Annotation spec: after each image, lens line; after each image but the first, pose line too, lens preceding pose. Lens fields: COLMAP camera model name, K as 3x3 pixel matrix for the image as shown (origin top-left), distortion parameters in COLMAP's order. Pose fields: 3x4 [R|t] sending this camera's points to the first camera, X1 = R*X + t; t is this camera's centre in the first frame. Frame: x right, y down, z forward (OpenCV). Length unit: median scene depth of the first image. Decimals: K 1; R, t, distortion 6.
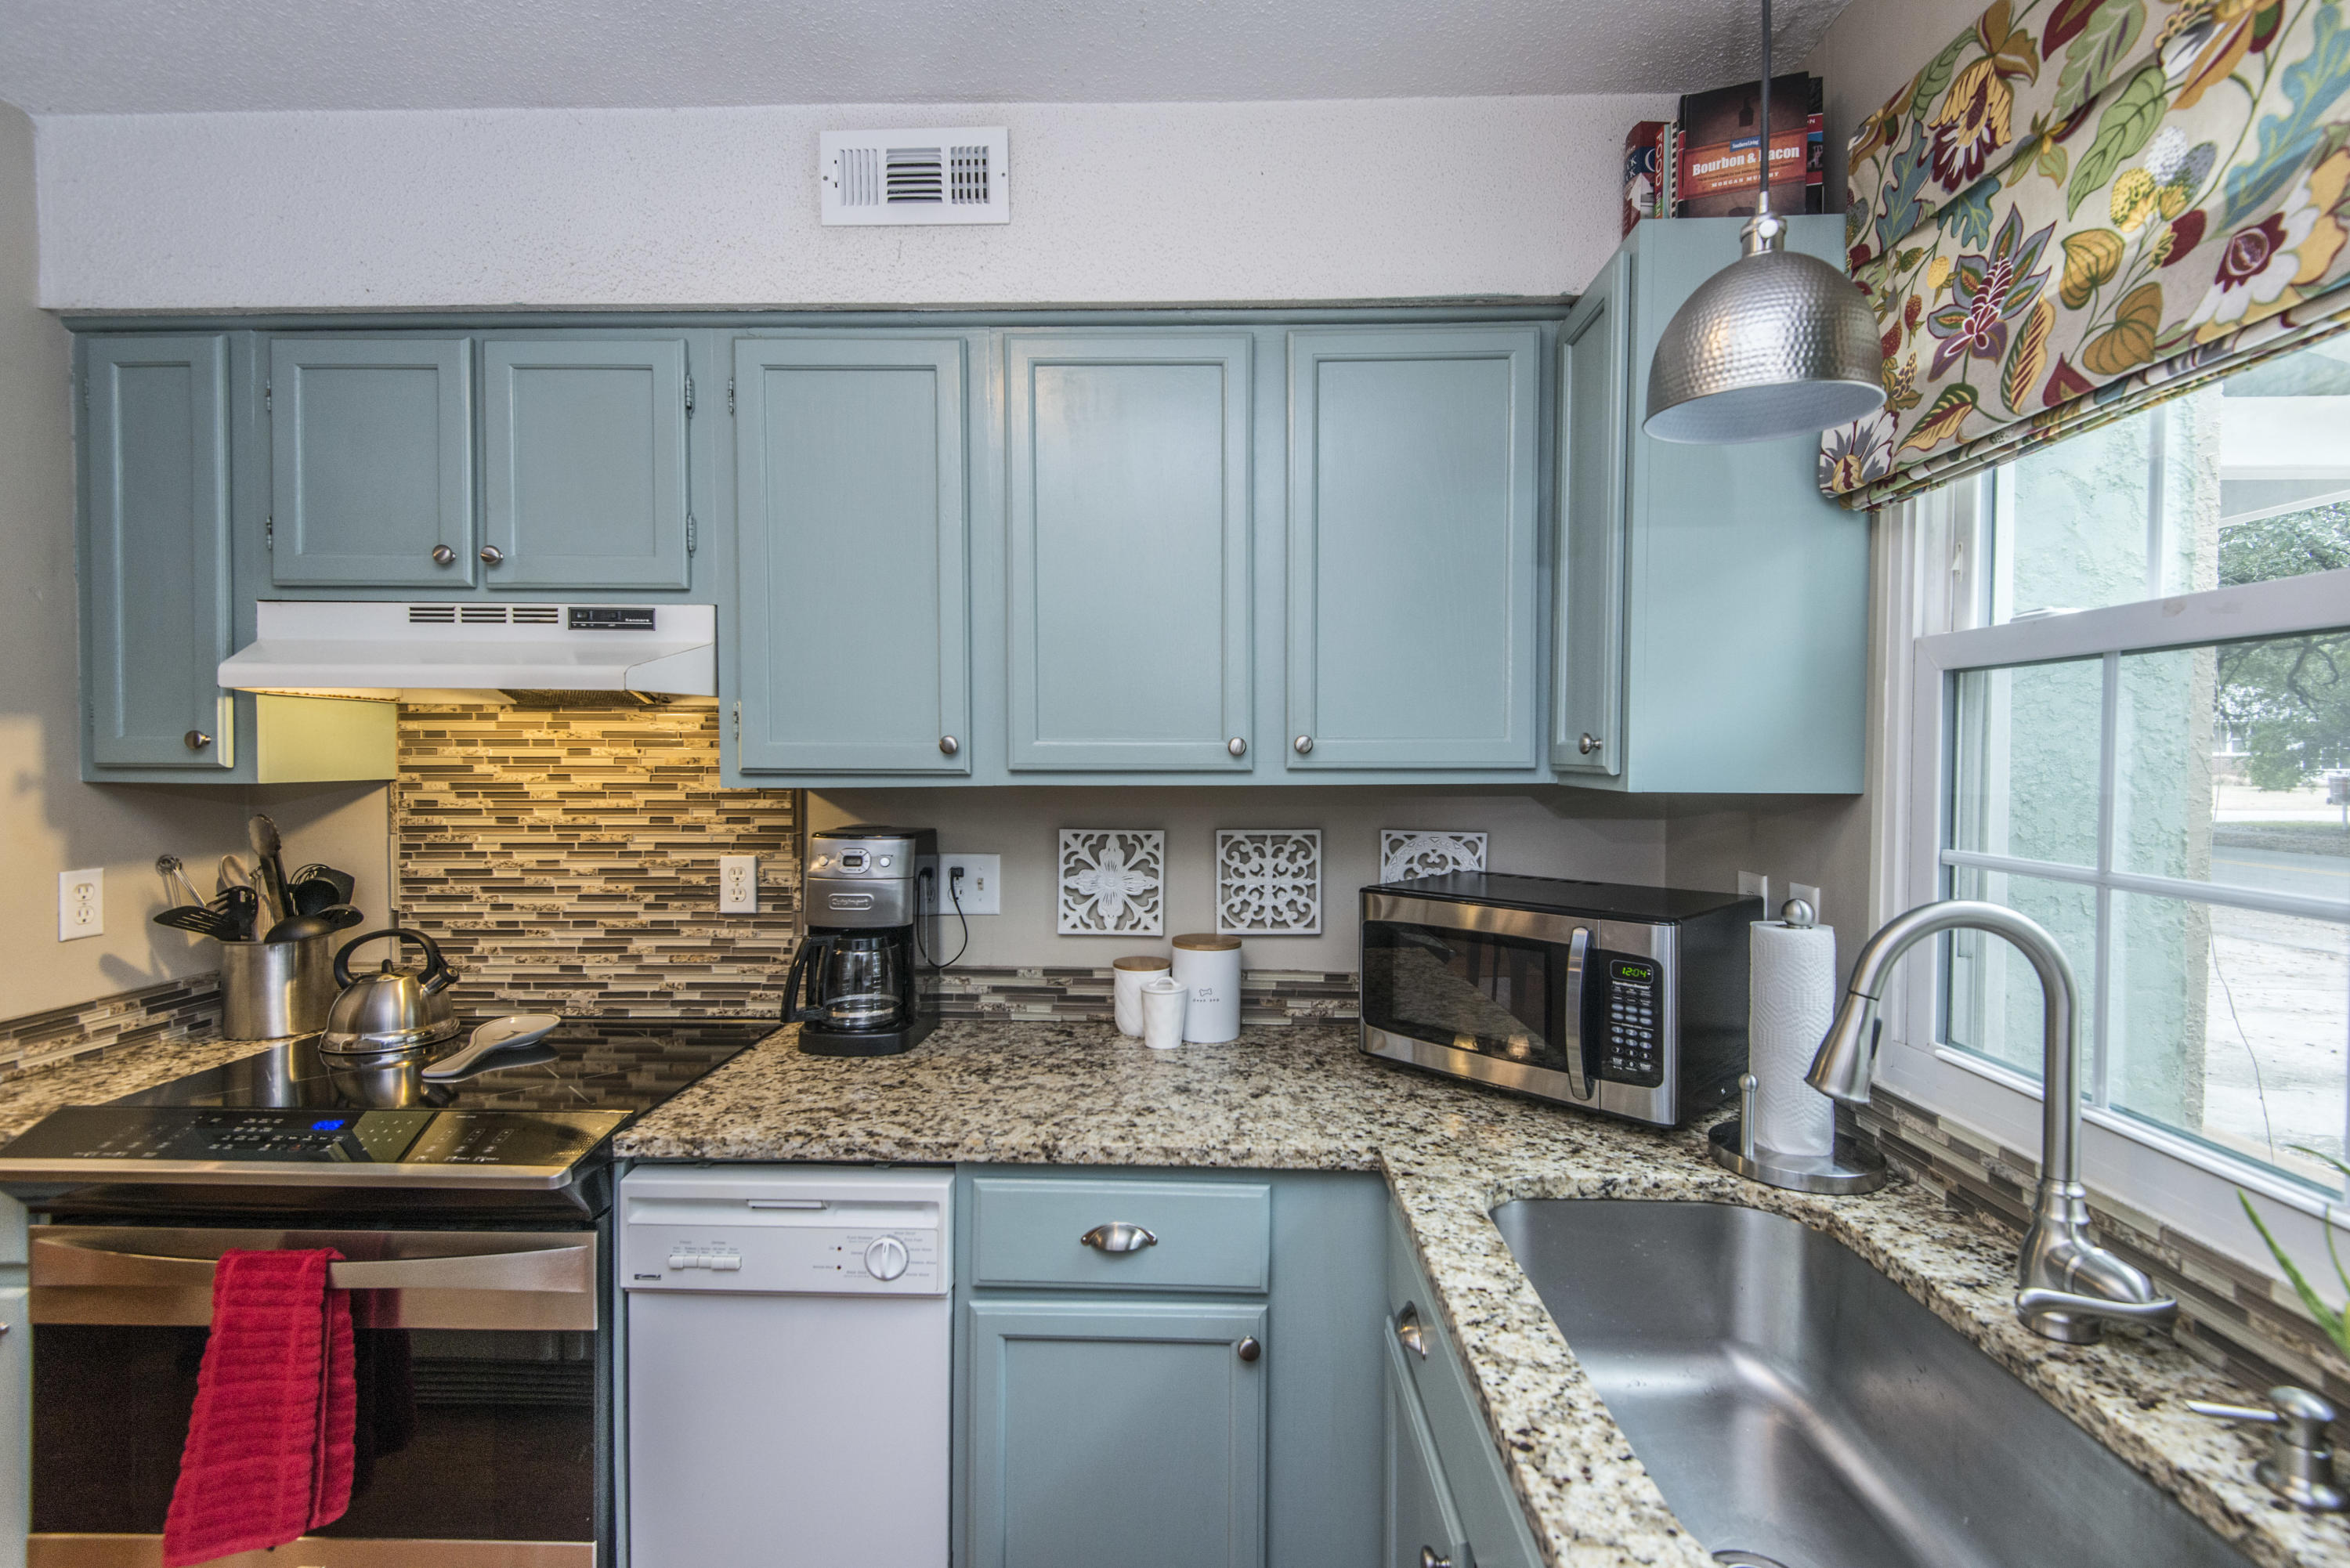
lens RADIAL K [[1051.3, 0, 1180.8], [0, 1051.3, 773.5], [0, 0, 1]] dist [0.038703, -0.021481]
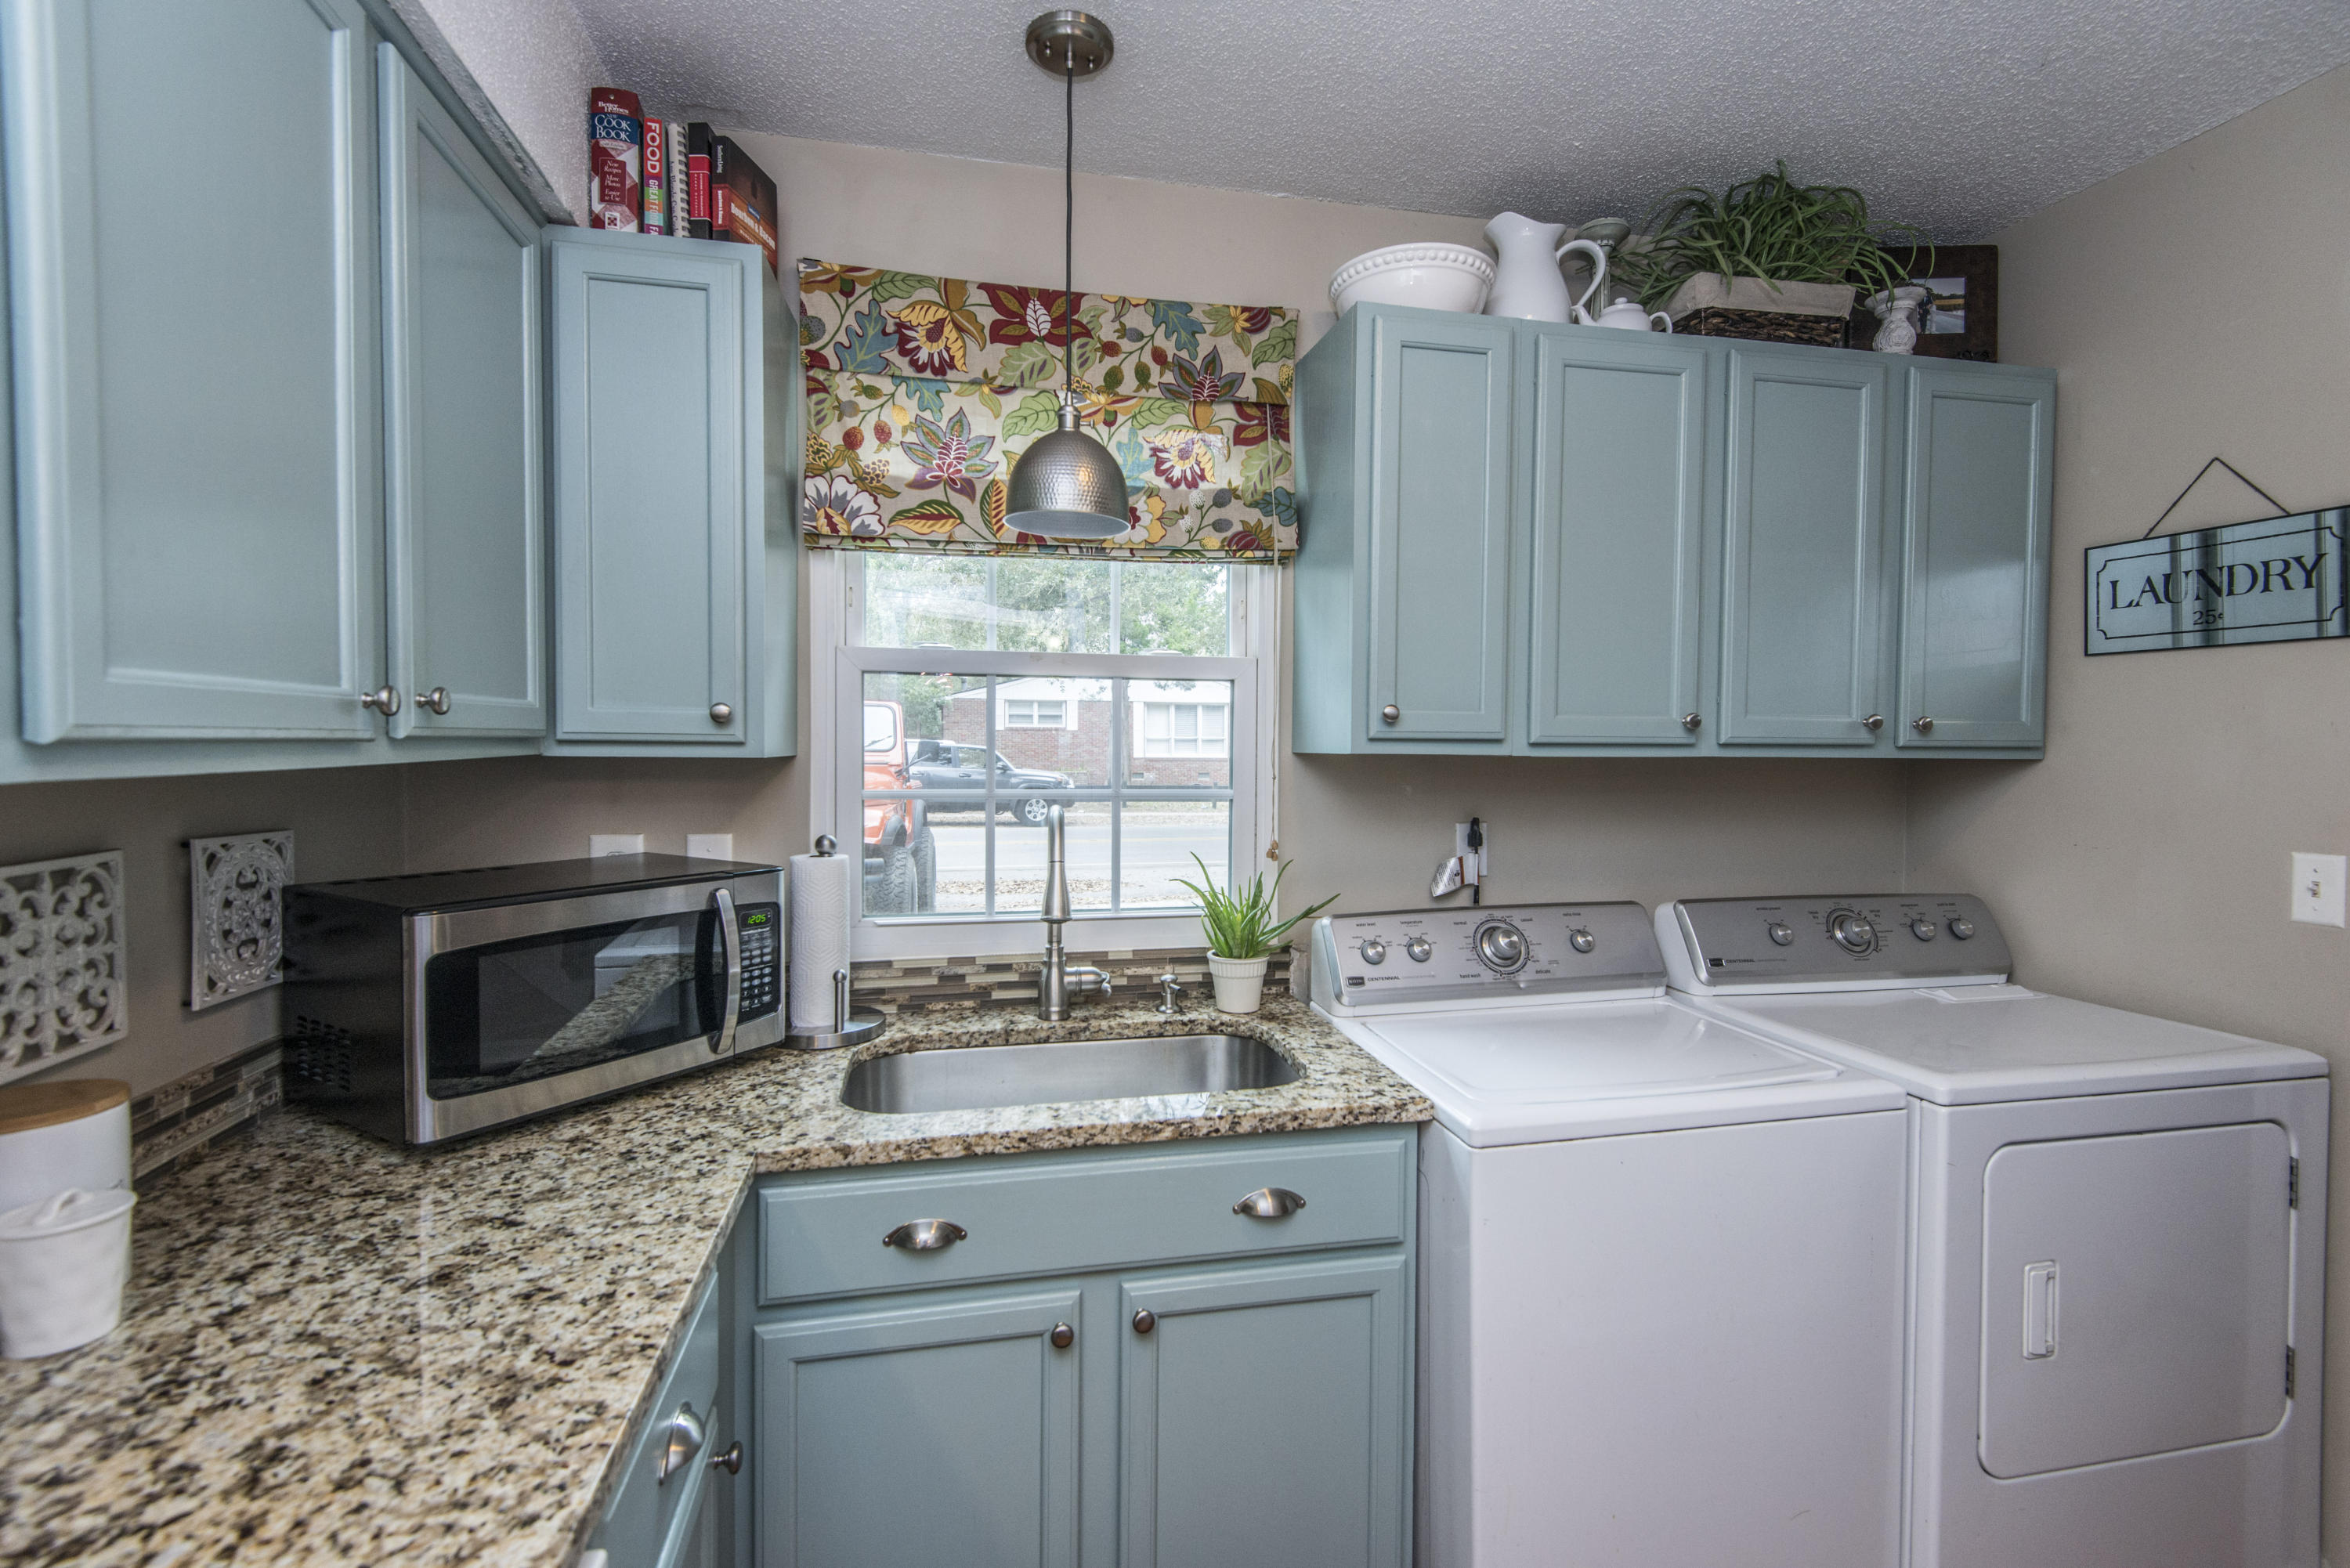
lens RADIAL K [[1051.3, 0, 1180.8], [0, 1051.3, 773.5], [0, 0, 1]] dist [0.038703, -0.021481]
pose [[-0.230473, -0.037470, 0.972357, -0.774095], [0.008140, 0.999149, 0.040431, -0.008066], [-0.973045, 0.017233, -0.229972, 0.835440]]
